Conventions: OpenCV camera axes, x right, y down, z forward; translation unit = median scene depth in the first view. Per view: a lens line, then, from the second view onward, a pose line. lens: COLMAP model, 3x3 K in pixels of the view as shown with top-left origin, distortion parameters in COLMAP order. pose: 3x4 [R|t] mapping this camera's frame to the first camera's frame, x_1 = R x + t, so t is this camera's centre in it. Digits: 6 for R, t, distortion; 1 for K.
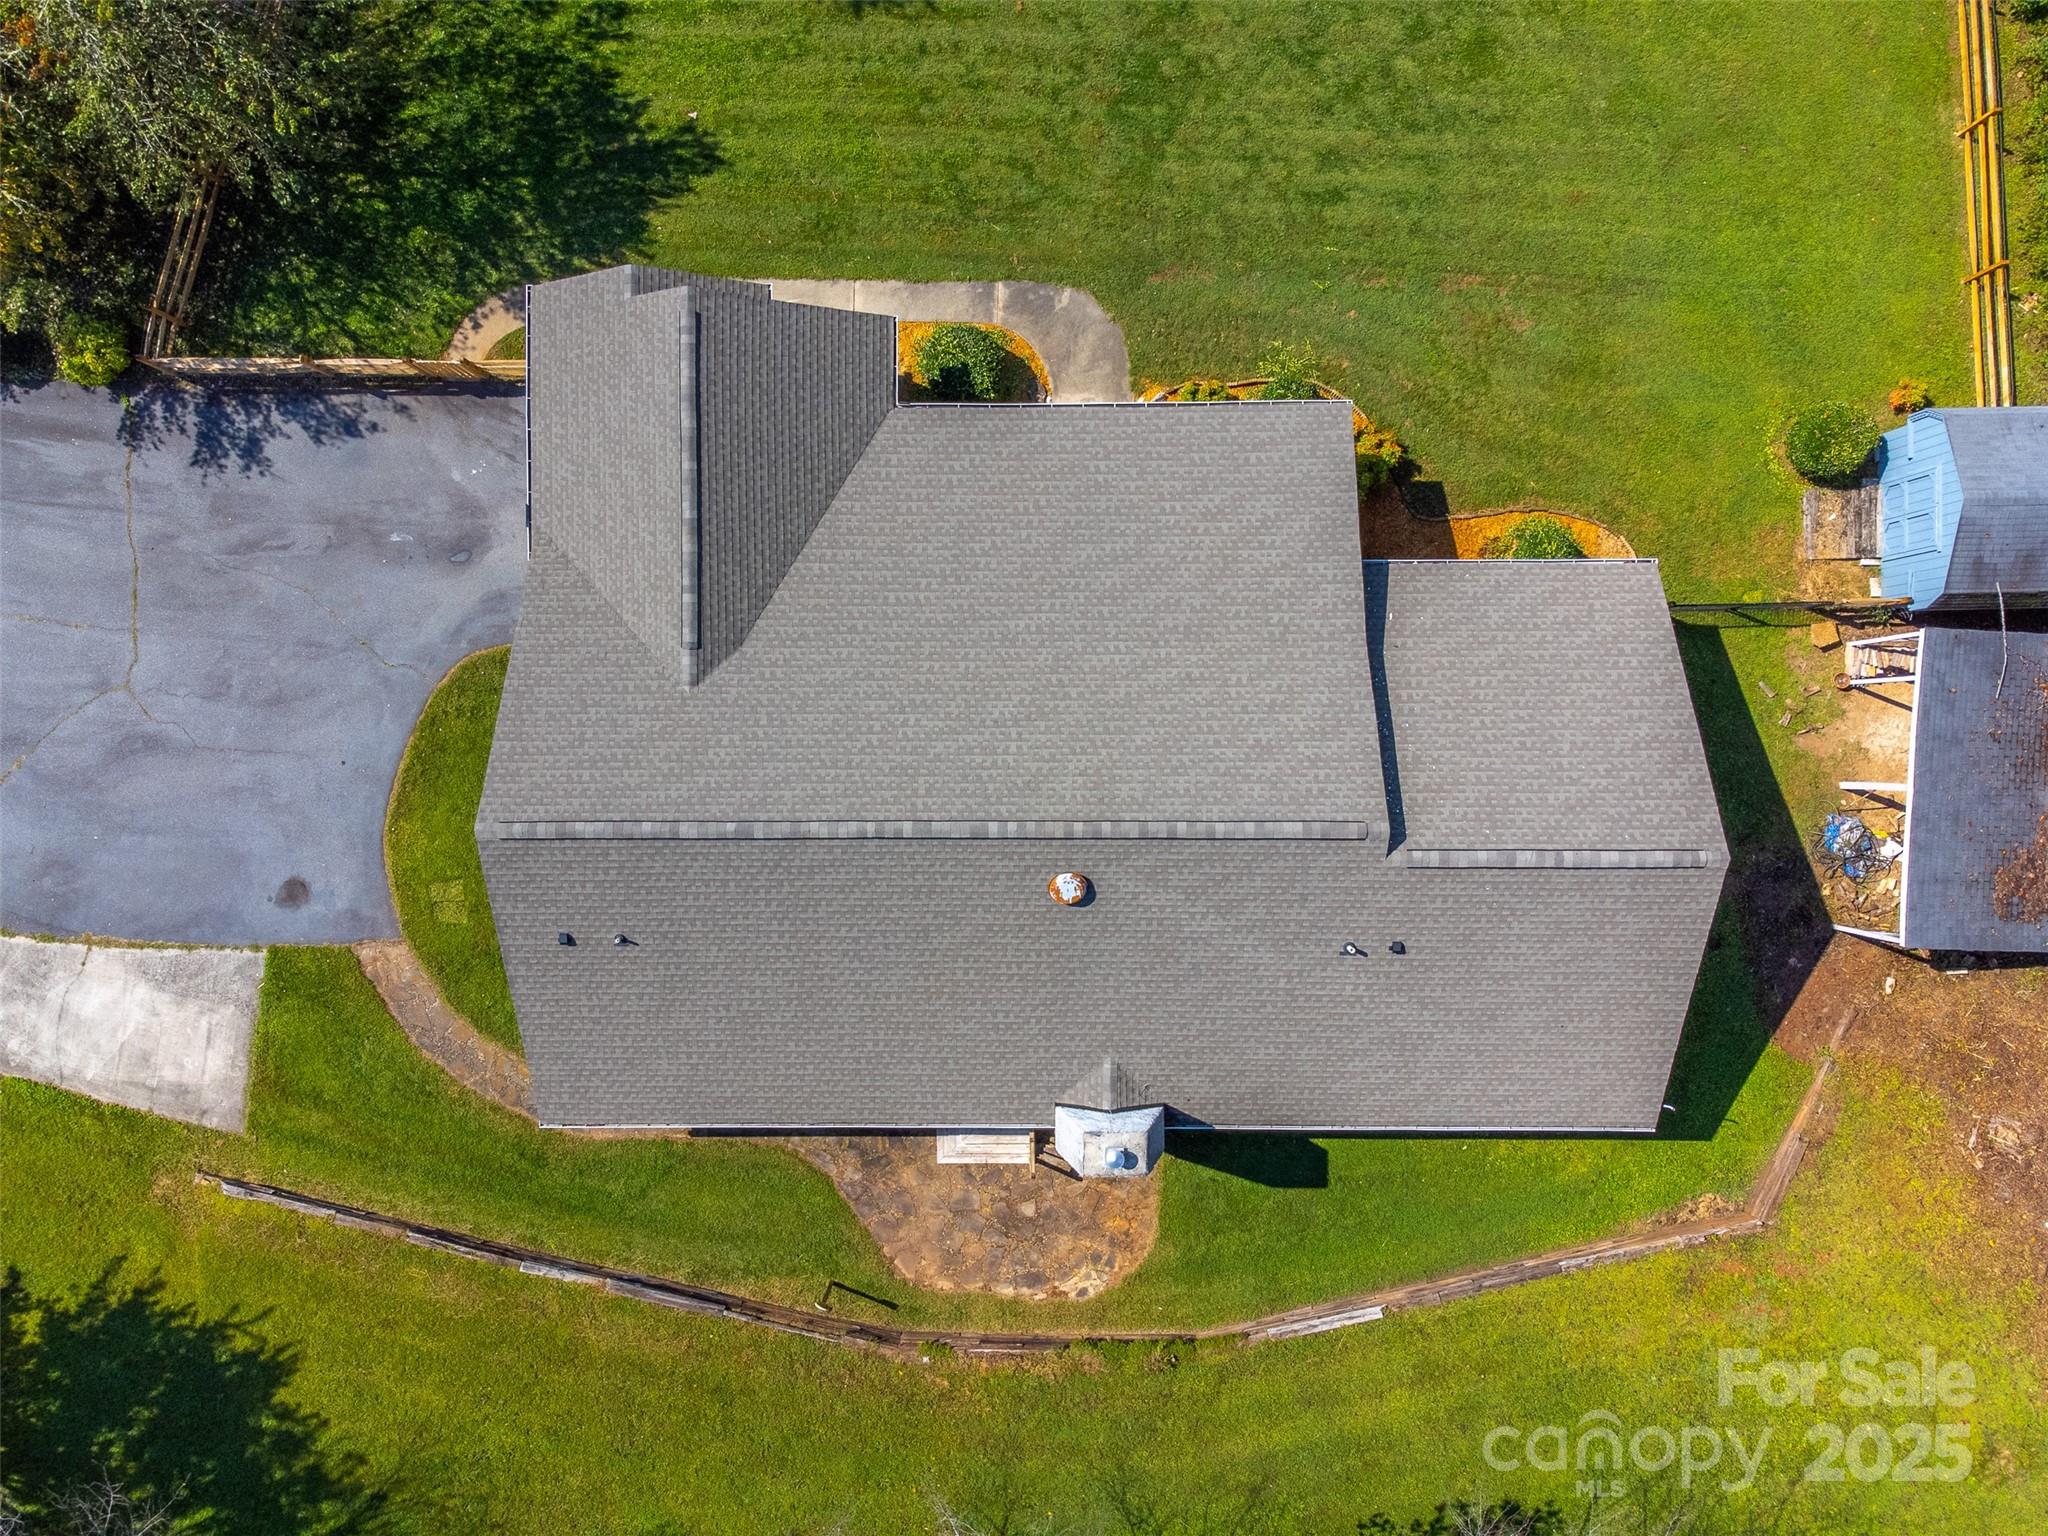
lens RADIAL K [[1532.8, 0, 1035.0], [0, 1532.8, 764.3], [0, 0, 1]] dist [0.008837, 0.023951]
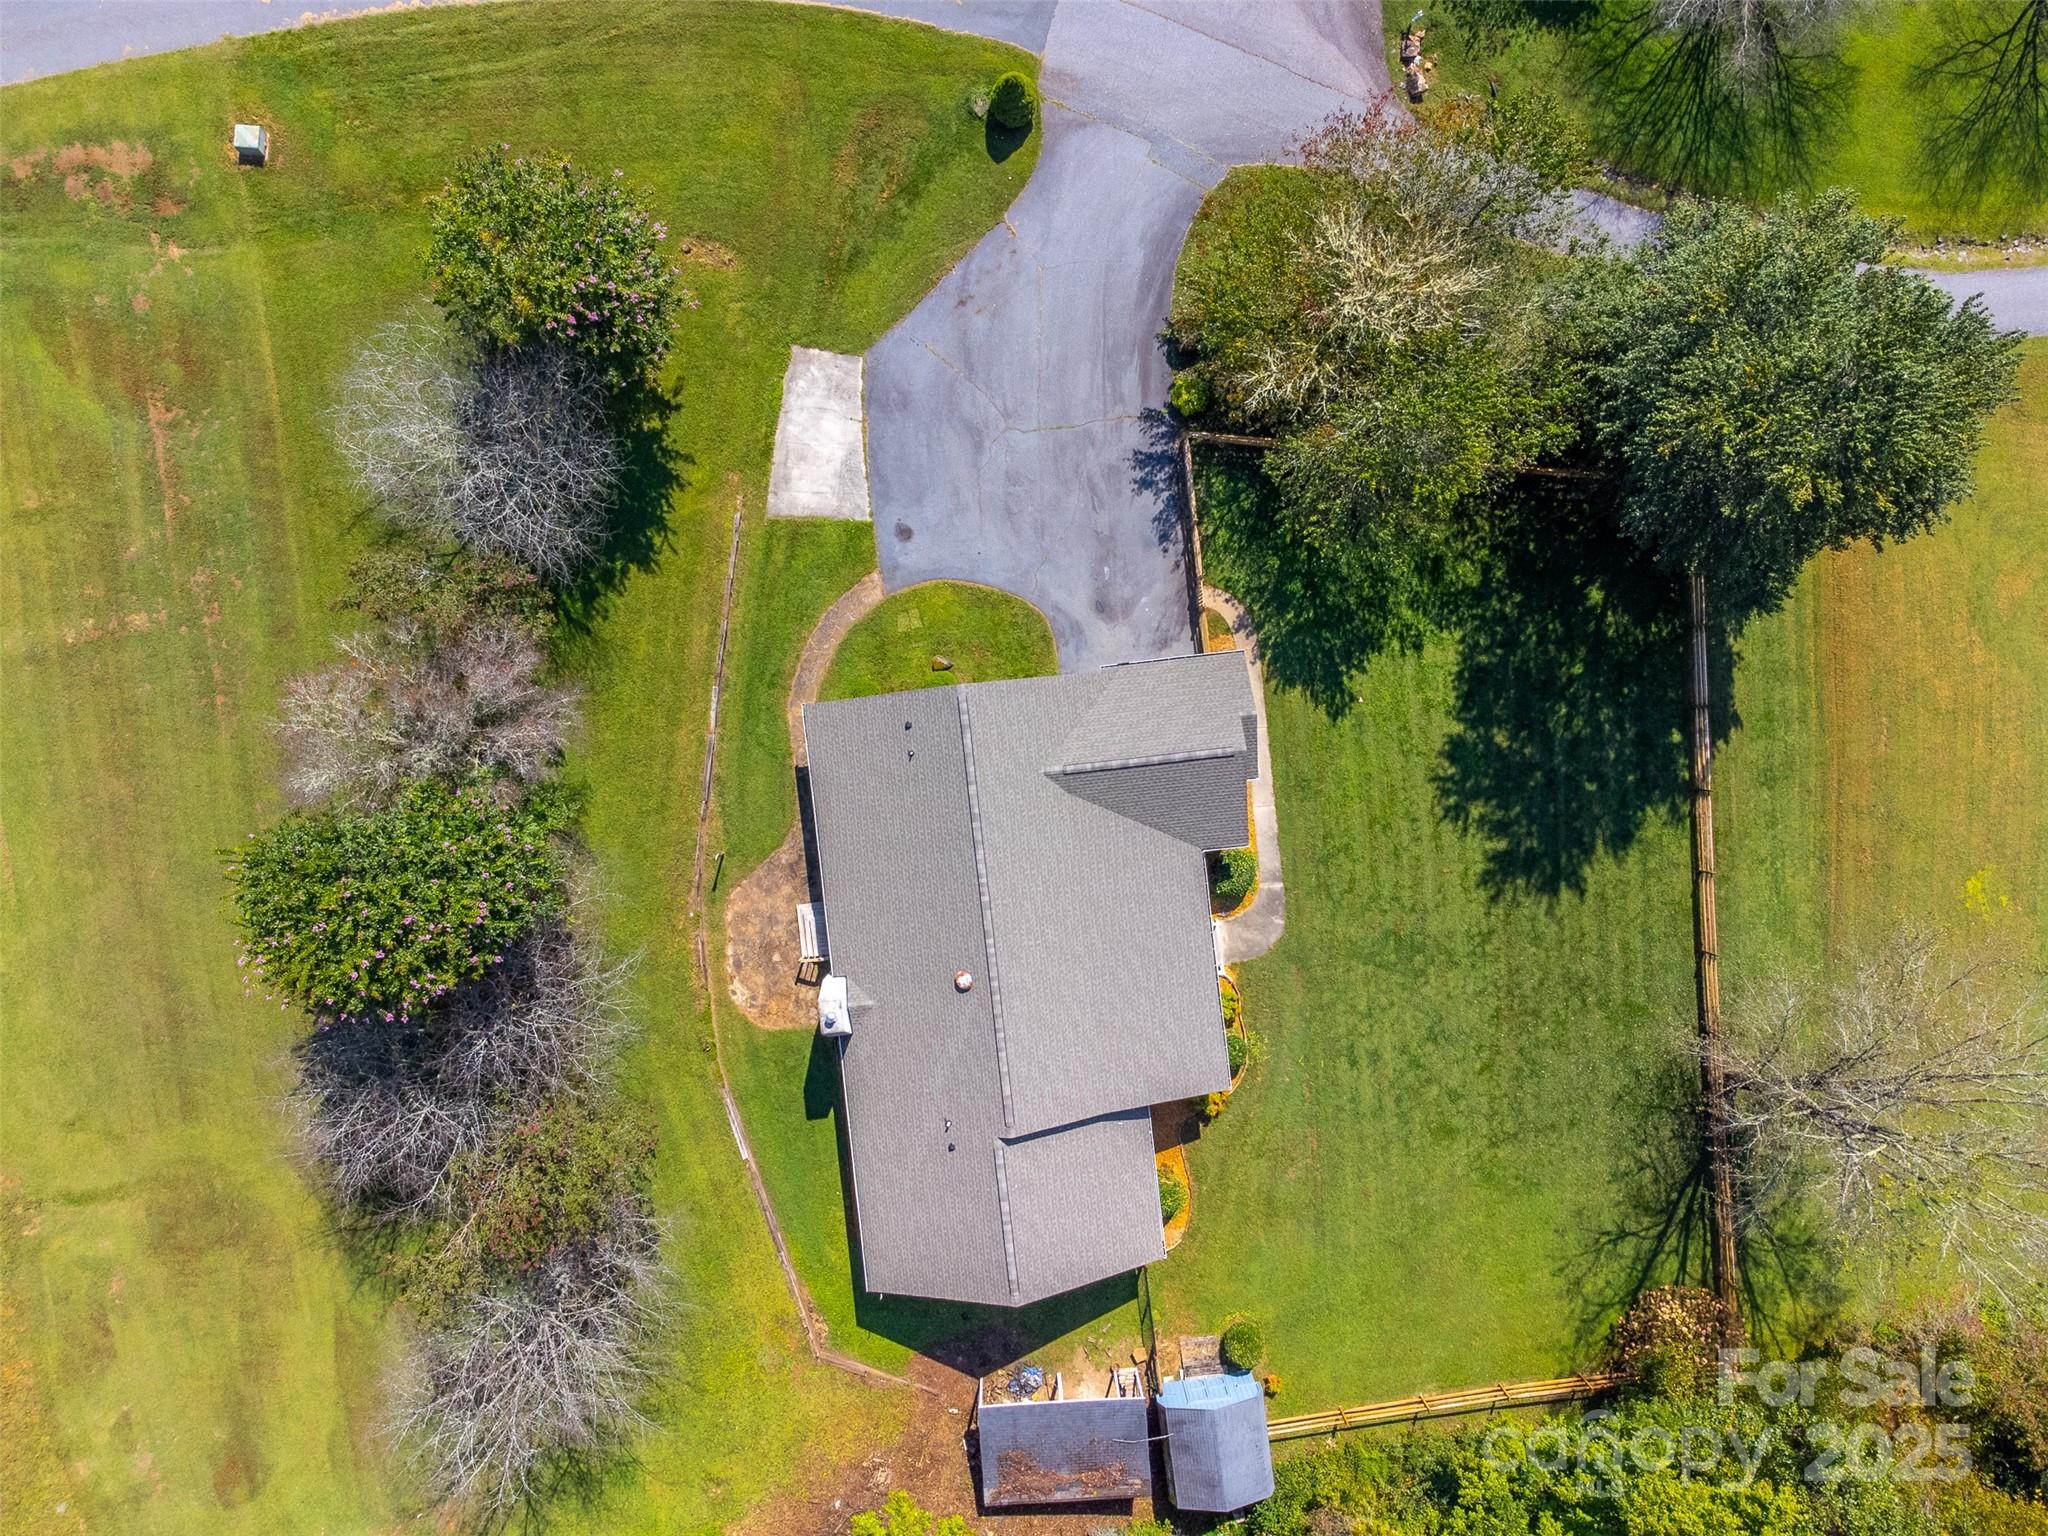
lens RADIAL K [[1532.8, 0, 1003.5], [0, 1532.8, 756.5], [0, 0, 1]] dist [0.008837, 0.023951]
pose [[0.111755, 0.993540, 0.019716, -0.248186], [-0.993710, 0.111874, -0.005023, 0.006303], [-0.007196, -0.019030, 0.999793, -0.810719]]
